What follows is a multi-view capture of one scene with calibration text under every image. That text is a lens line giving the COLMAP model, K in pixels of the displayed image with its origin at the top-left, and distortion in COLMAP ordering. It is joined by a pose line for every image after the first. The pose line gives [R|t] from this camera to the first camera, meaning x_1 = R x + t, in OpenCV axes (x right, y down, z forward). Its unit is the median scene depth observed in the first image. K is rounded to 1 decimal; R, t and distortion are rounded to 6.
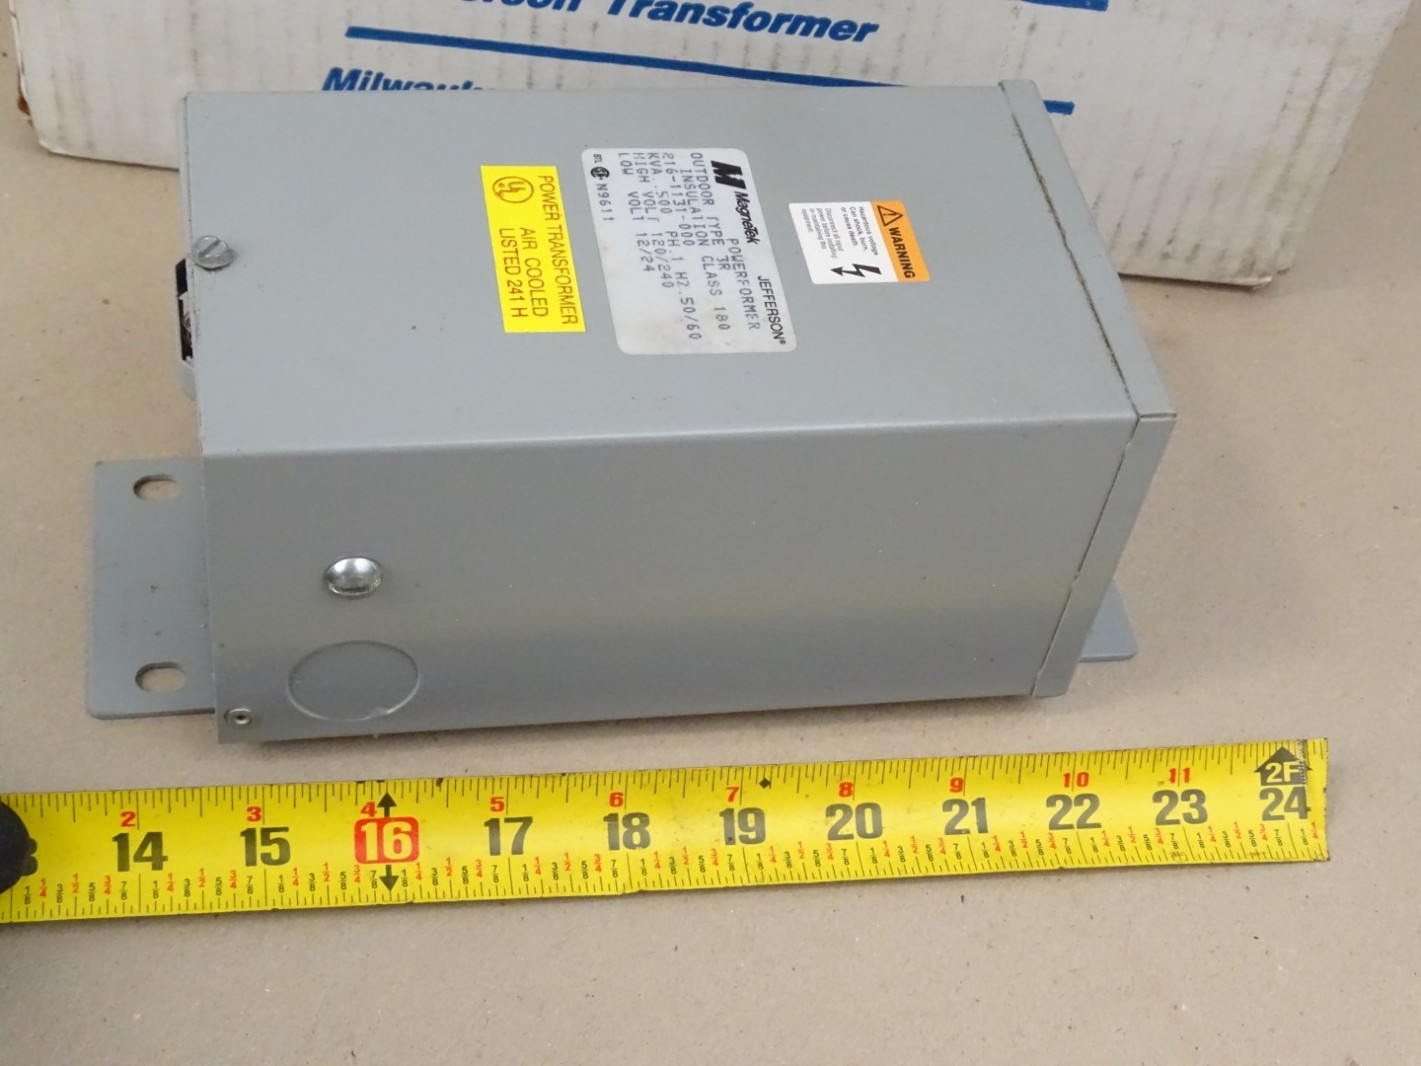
lens RADIAL K [[2154.5, 0, 710.5], [0, 2154.5, 533.0], [0, 0, 1]] dist [-0.031718, -0.097808]
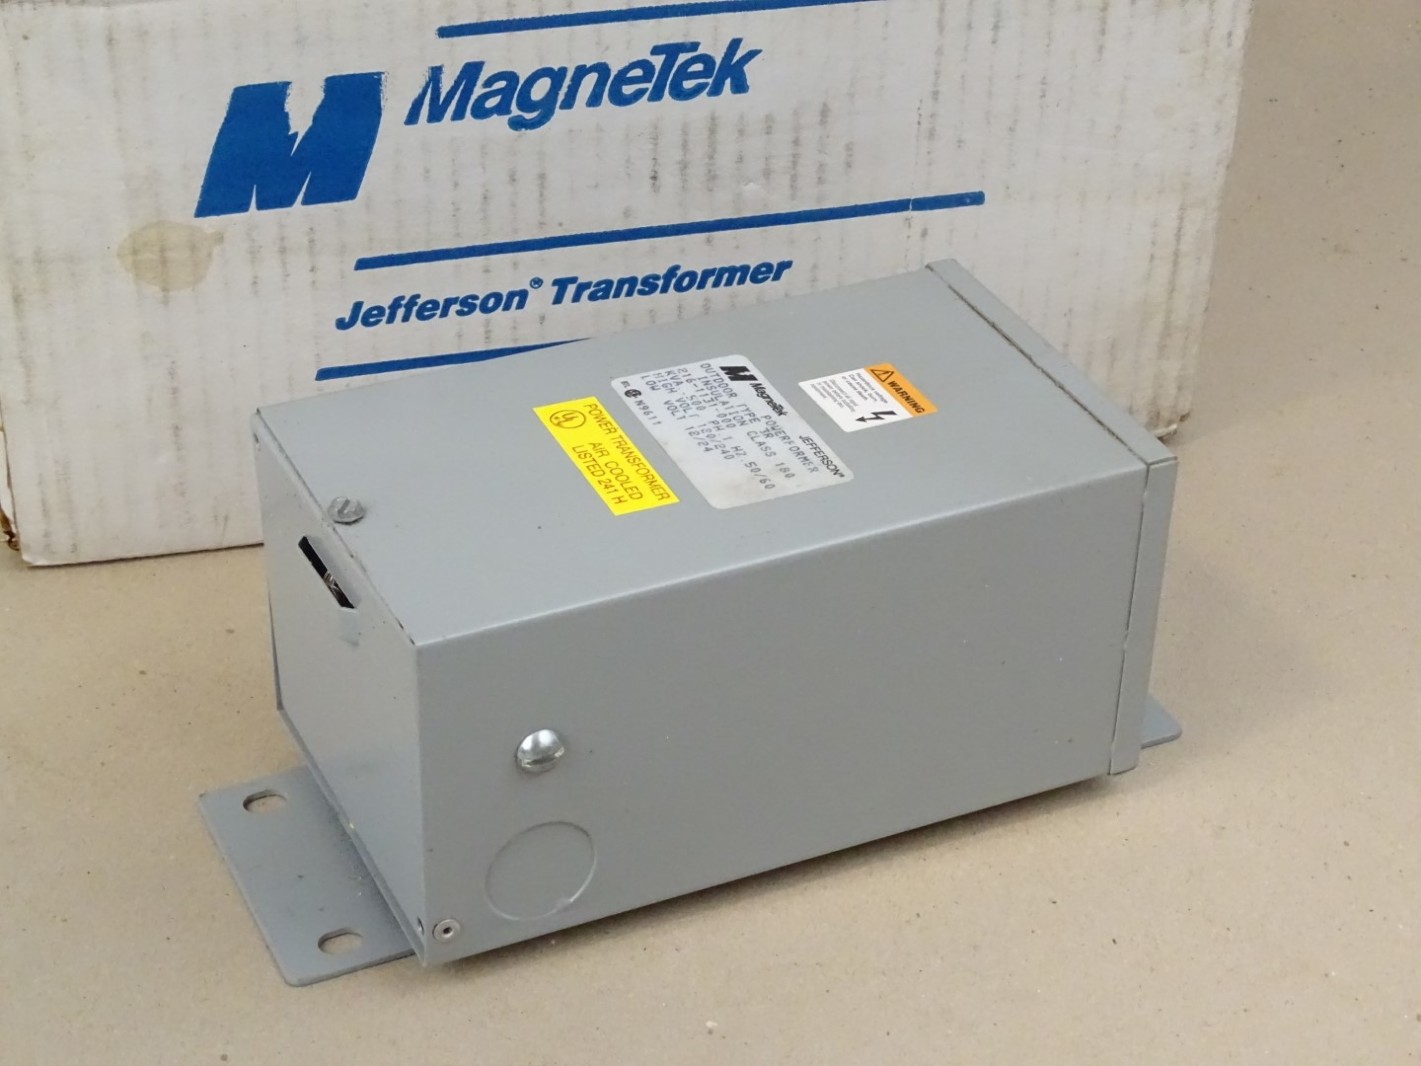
lens RADIAL K [[2785.6, 0, 710.5], [0, 2785.6, 533.0], [0, 0, 1]] dist [-0.056159, -0.119822]
pose [[0.959963, -0.228520, 0.162015, -0.268331], [0.261058, 0.939547, -0.221586, 0.239843], [-0.101584, 0.255010, 0.961588, -0.403229]]
